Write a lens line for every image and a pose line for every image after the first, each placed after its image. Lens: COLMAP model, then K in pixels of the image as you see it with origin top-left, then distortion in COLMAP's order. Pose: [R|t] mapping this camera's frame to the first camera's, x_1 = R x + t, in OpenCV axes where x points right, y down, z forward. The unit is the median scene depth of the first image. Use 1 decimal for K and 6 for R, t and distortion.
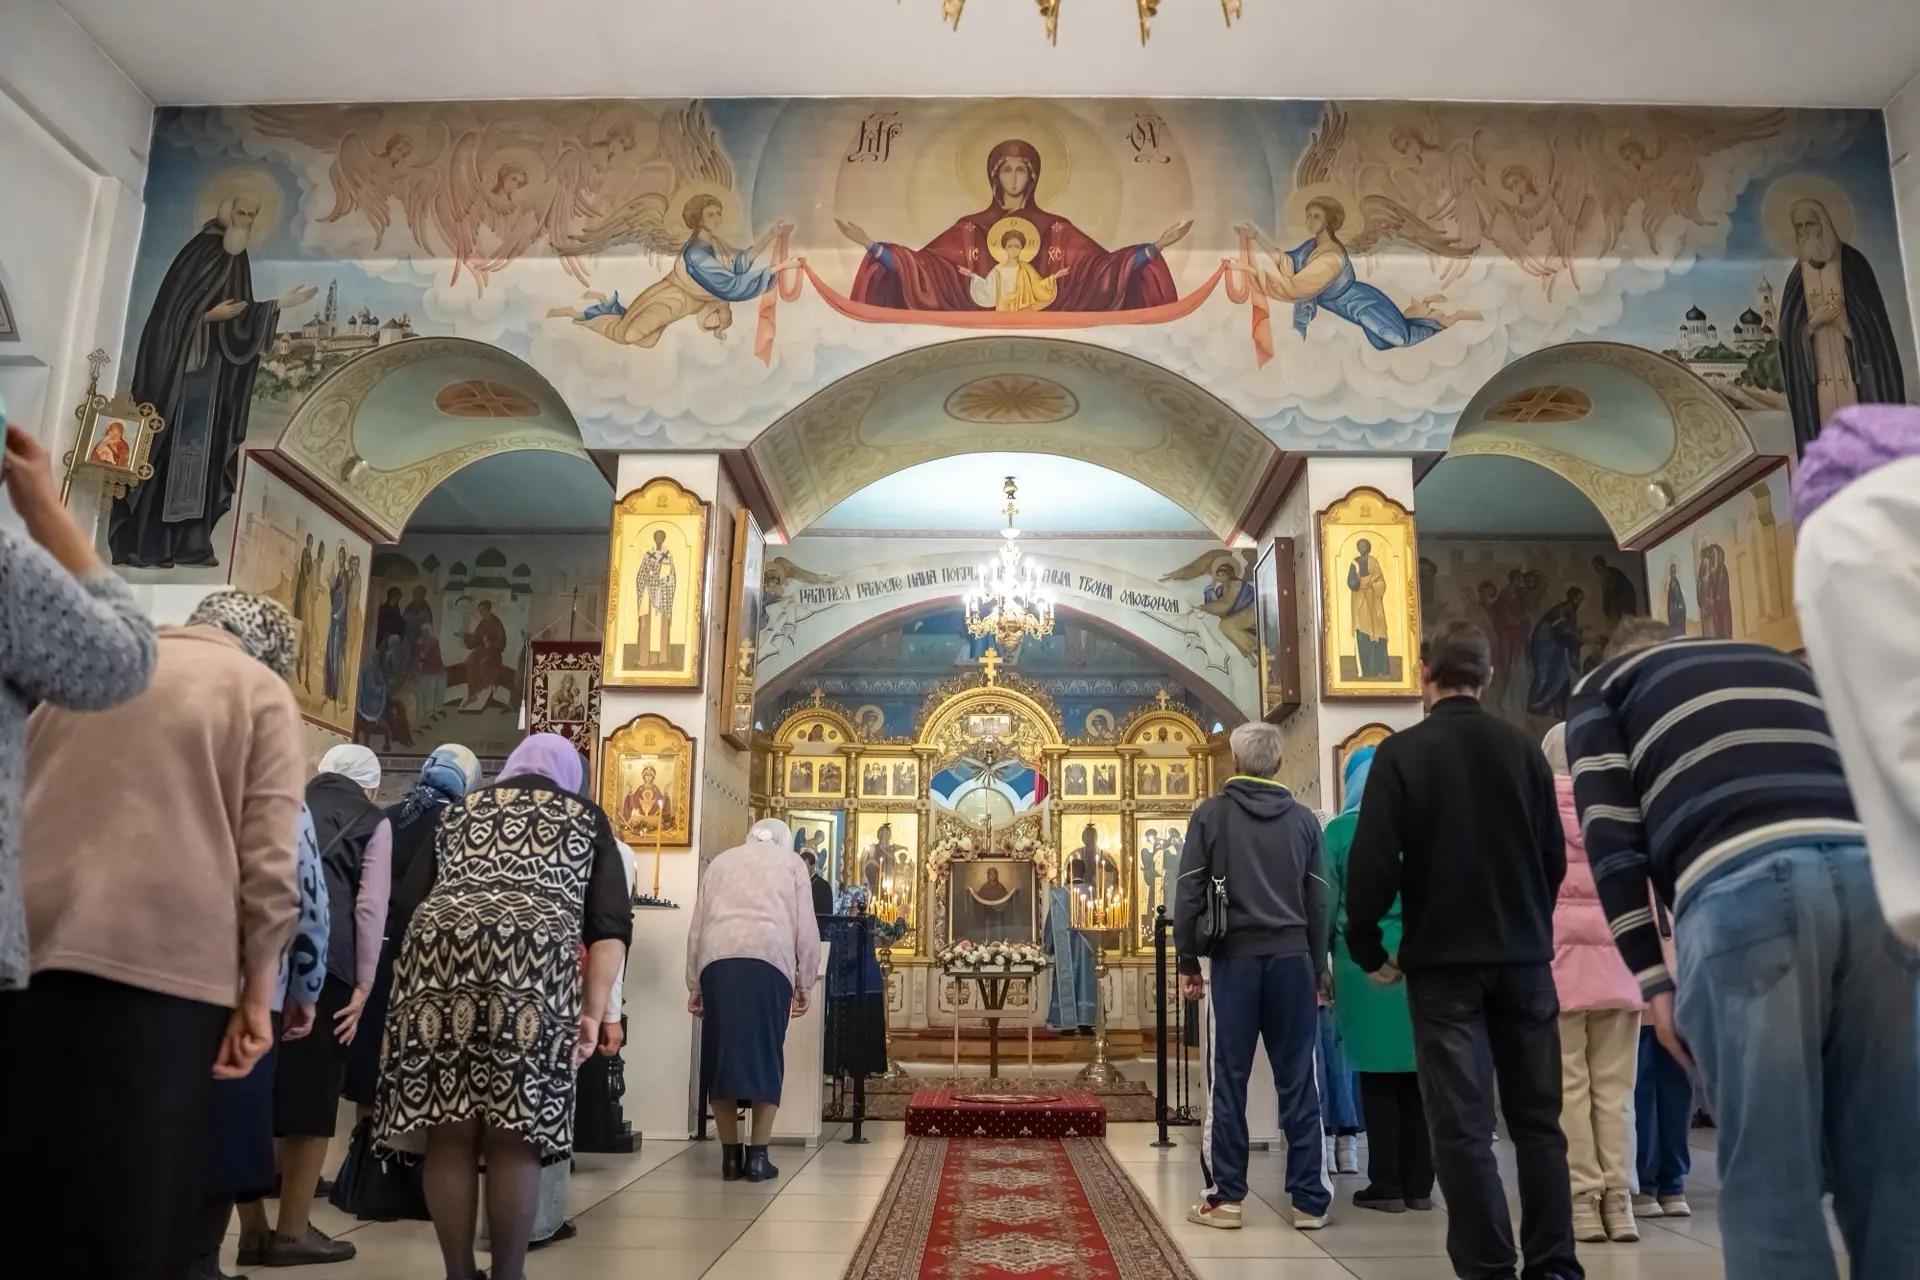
lens RADIAL K [[1572.4, 0, 1007.8], [0, 1572.4, 578.1], [0, 0, 1]] dist [-0.092357, 0.066996]
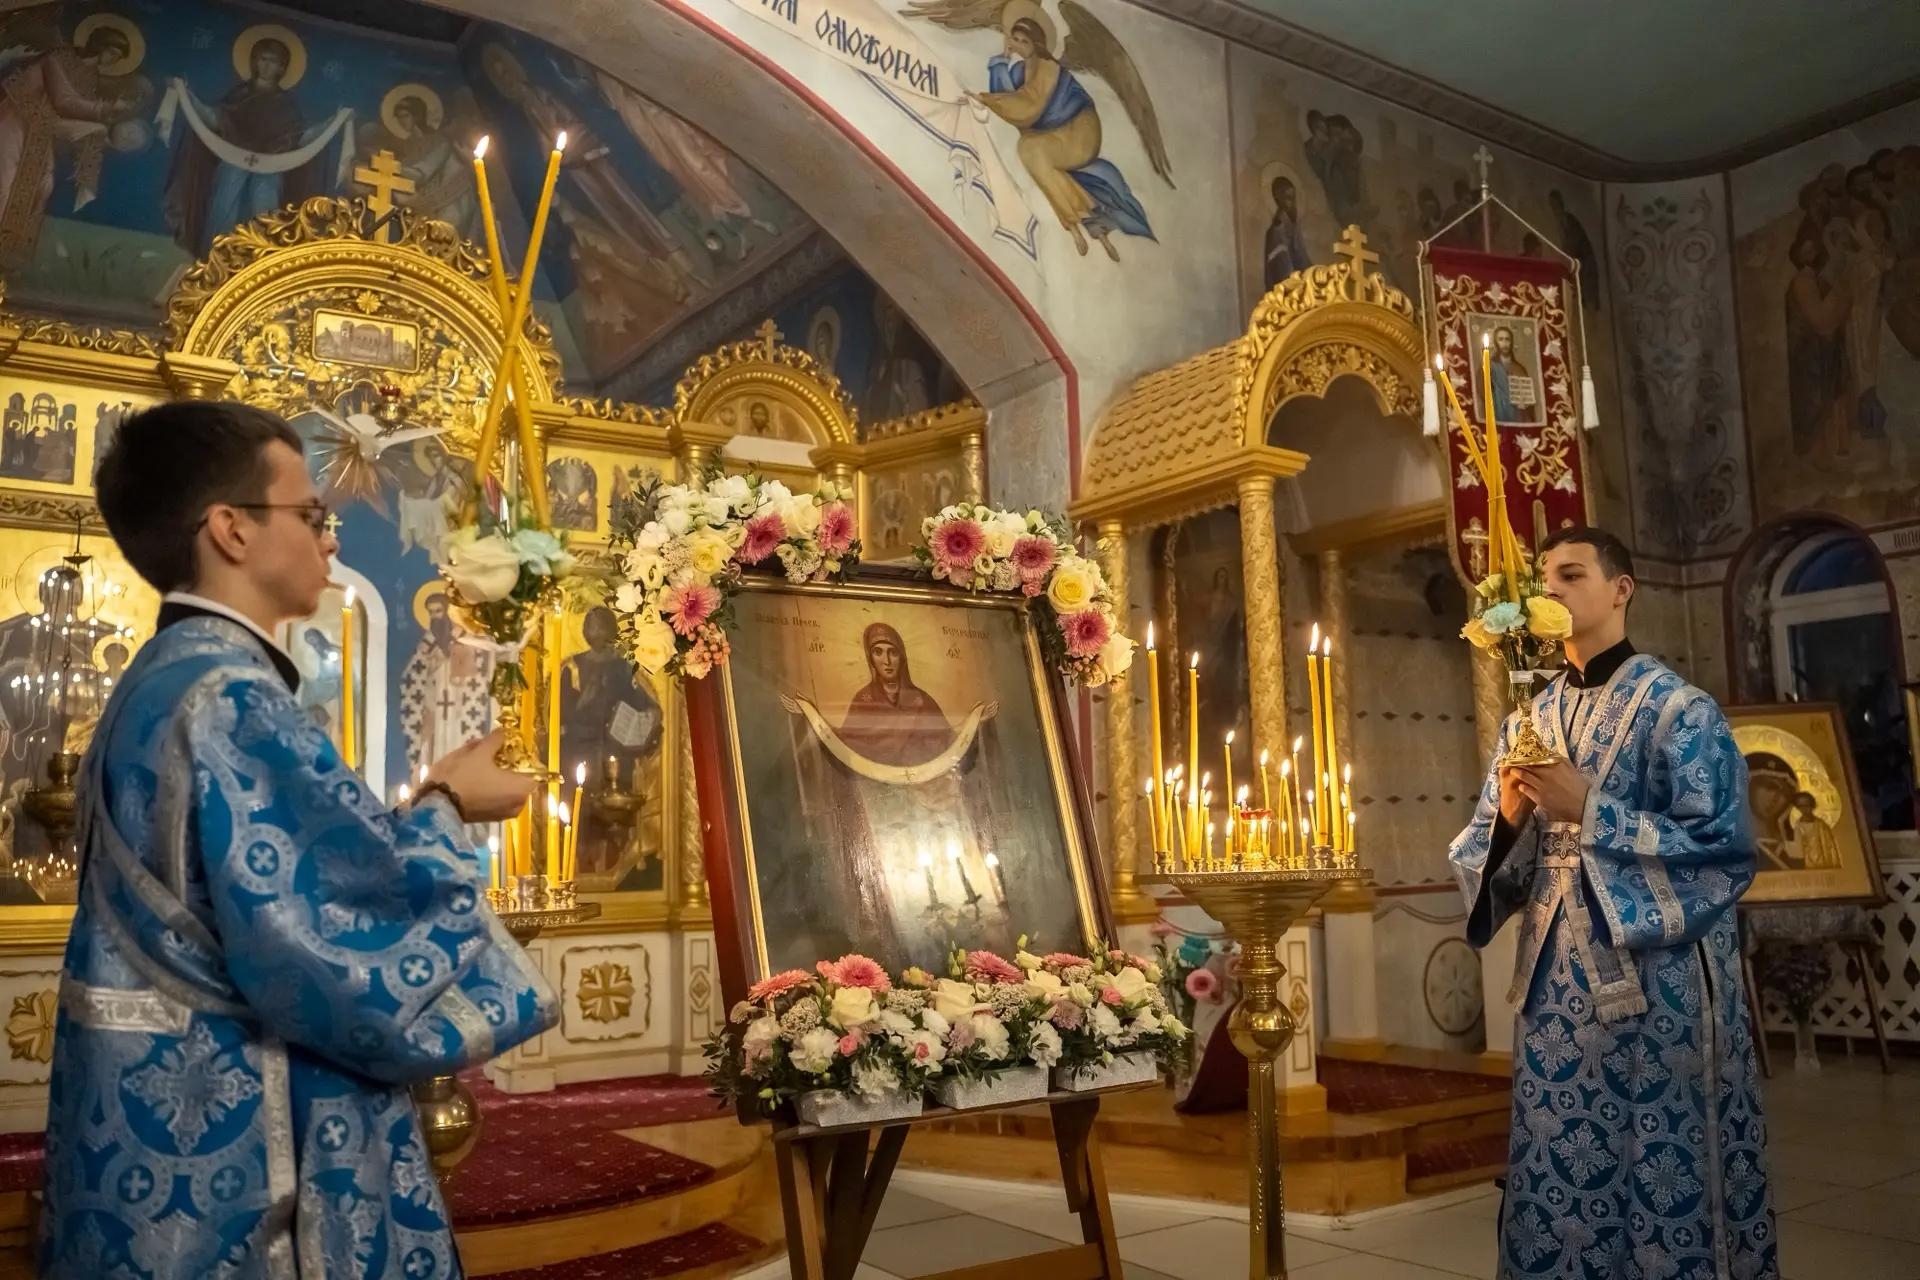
lens RADIAL K [[1572.4, 0, 982.4], [0, 1572.4, 638.5], [0, 0, 1]] dist [-0.092357, 0.066996]
pose [[0.842656, 0.051384, 0.535995, -0.106297], [-0.109730, 0.990934, 0.077514, 0.147456], [-0.527153, -0.124132, 0.840655, 0.703238]]
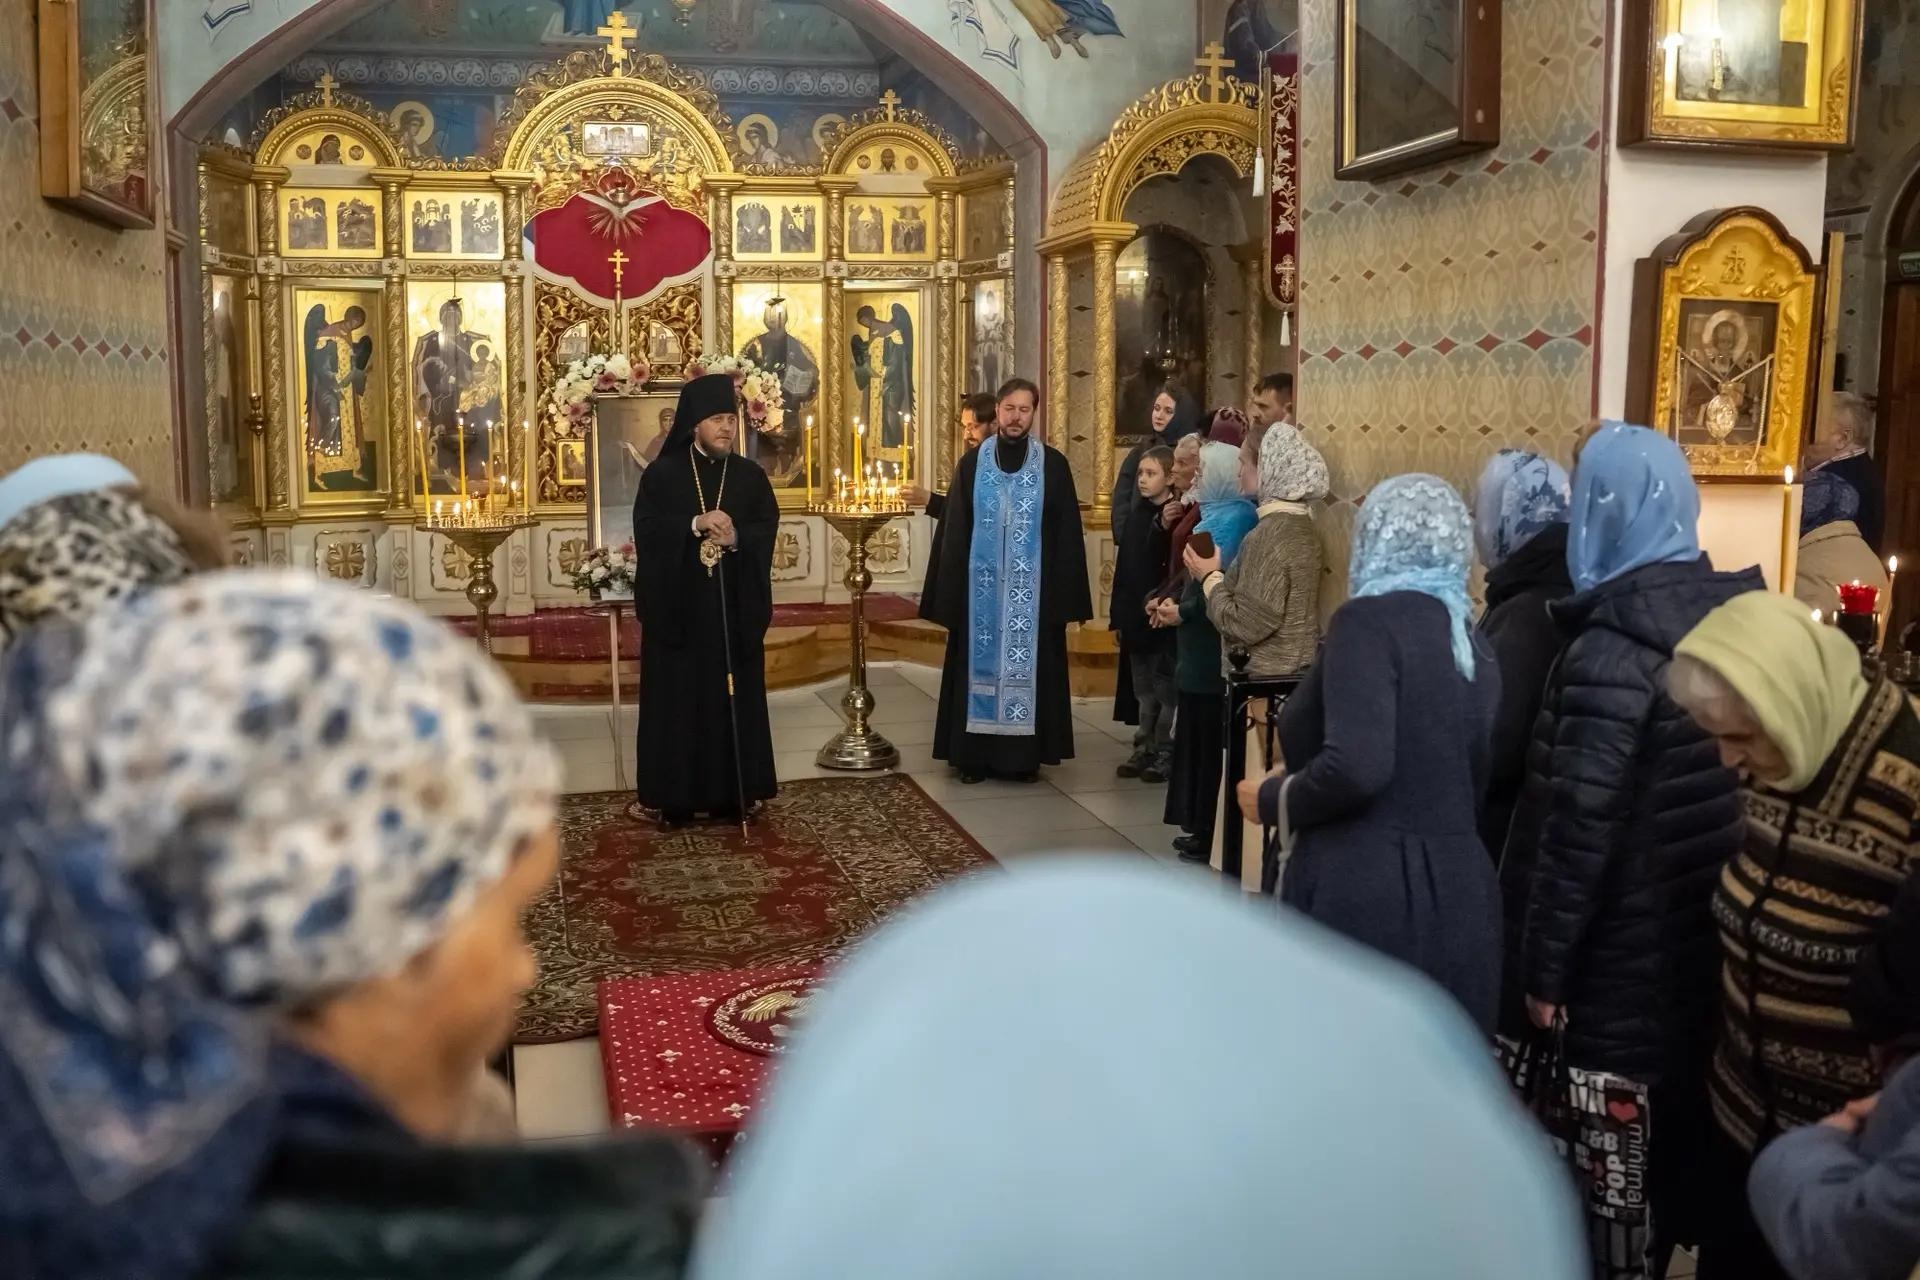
lens RADIAL K [[1744.4, 0, 982.9], [0, 1744.4, 592.2], [0, 0, 1]] dist [-0.111312, 0.095005]
pose [[0.973127, -0.033057, 0.227885, -0.038782], [-0.048394, 0.938180, 0.342749, 0.024544], [-0.225127, -0.344567, 0.911368, 0.339313]]
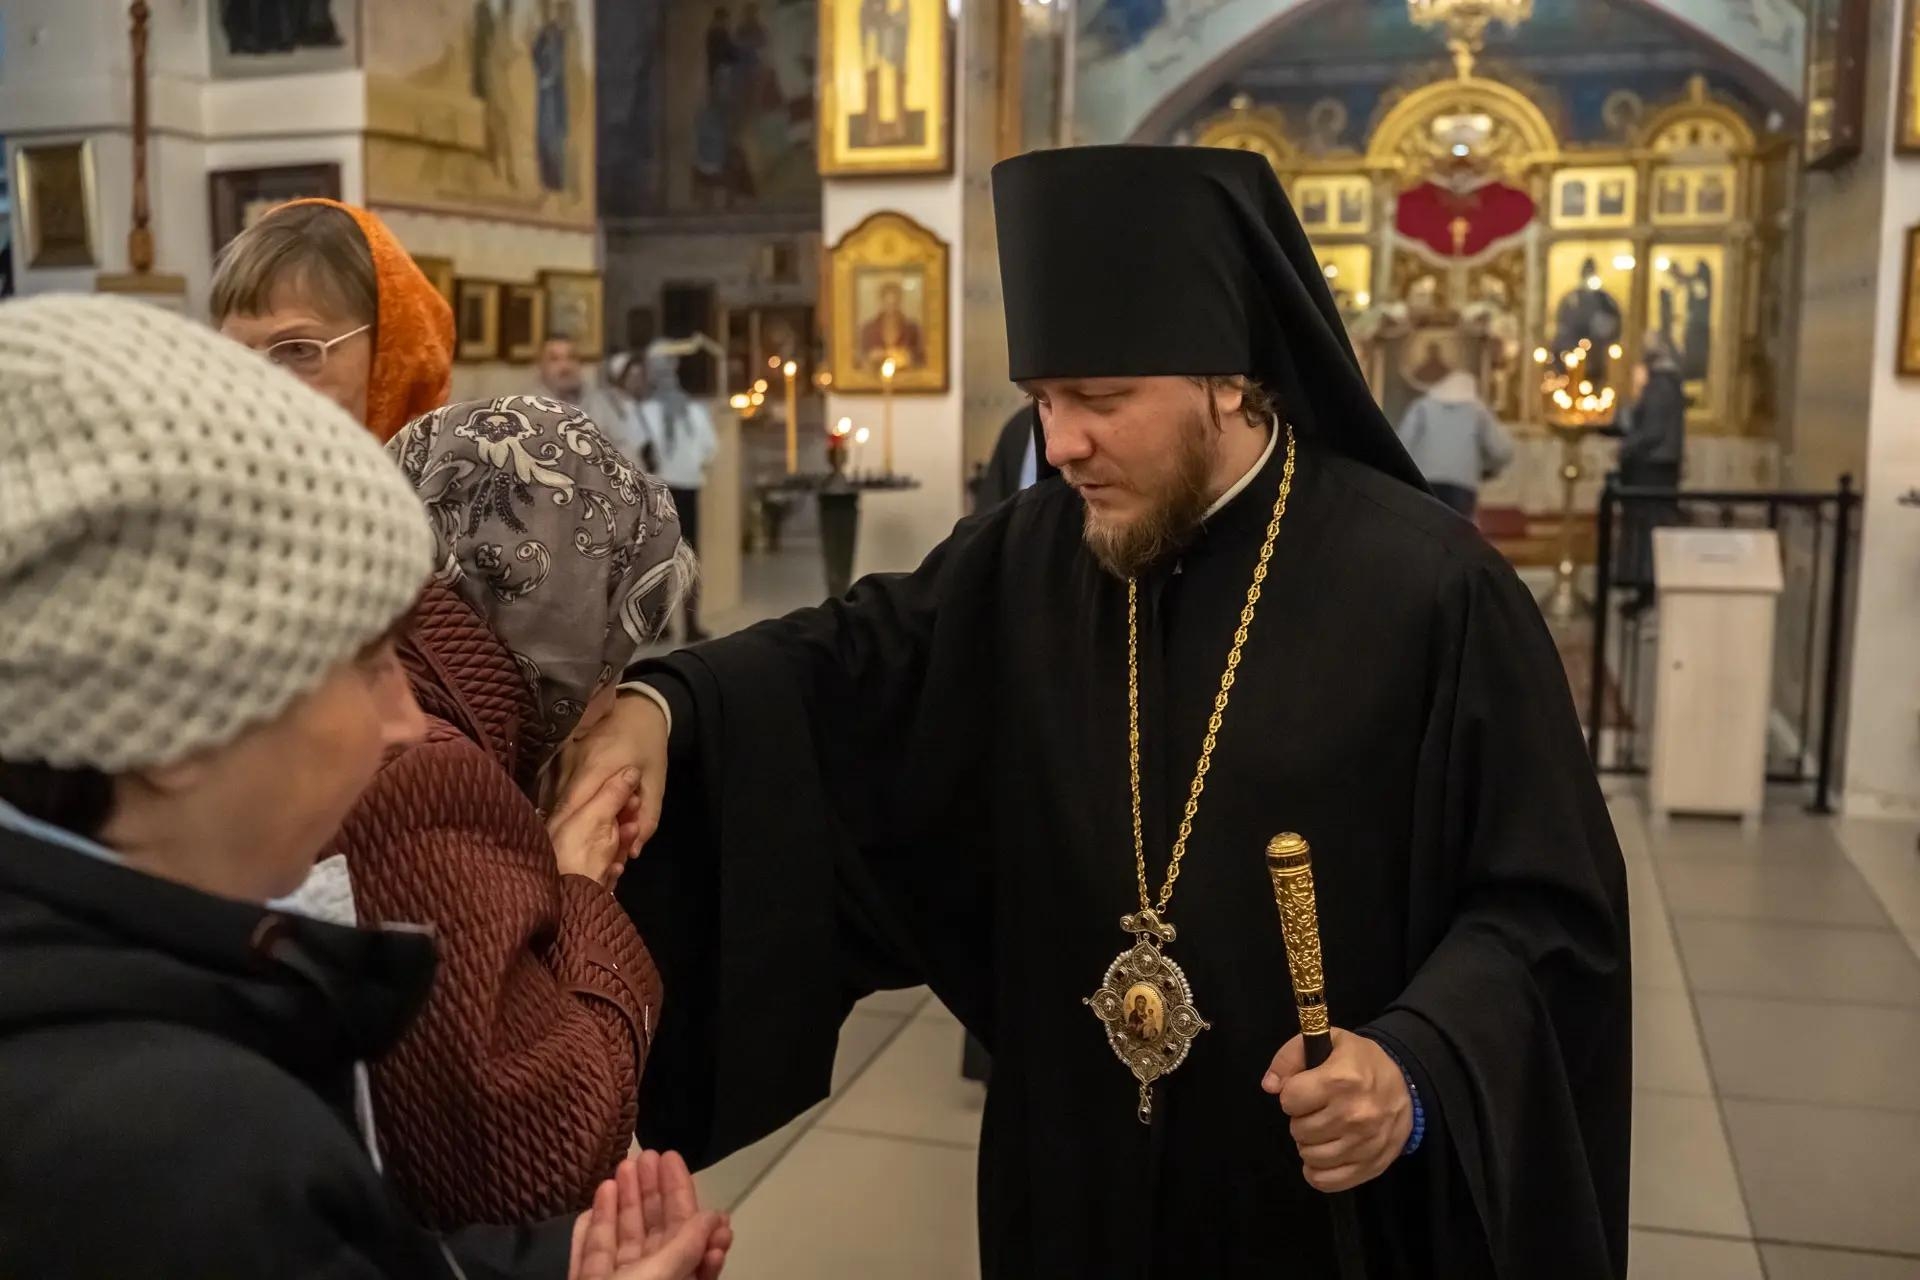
lens RADIAL K [[1694.9, 0, 1056.9], [0, 1694.9, 604.7], [0, 0, 1]] dist [-0.057976, 0.013131]
pose [[0.960245, 0.024827, -0.278051, 0.041040], [0.082311, 0.926574, 0.366995, -0.014475], [0.266746, -0.375292, 0.887695, 0.140477]]
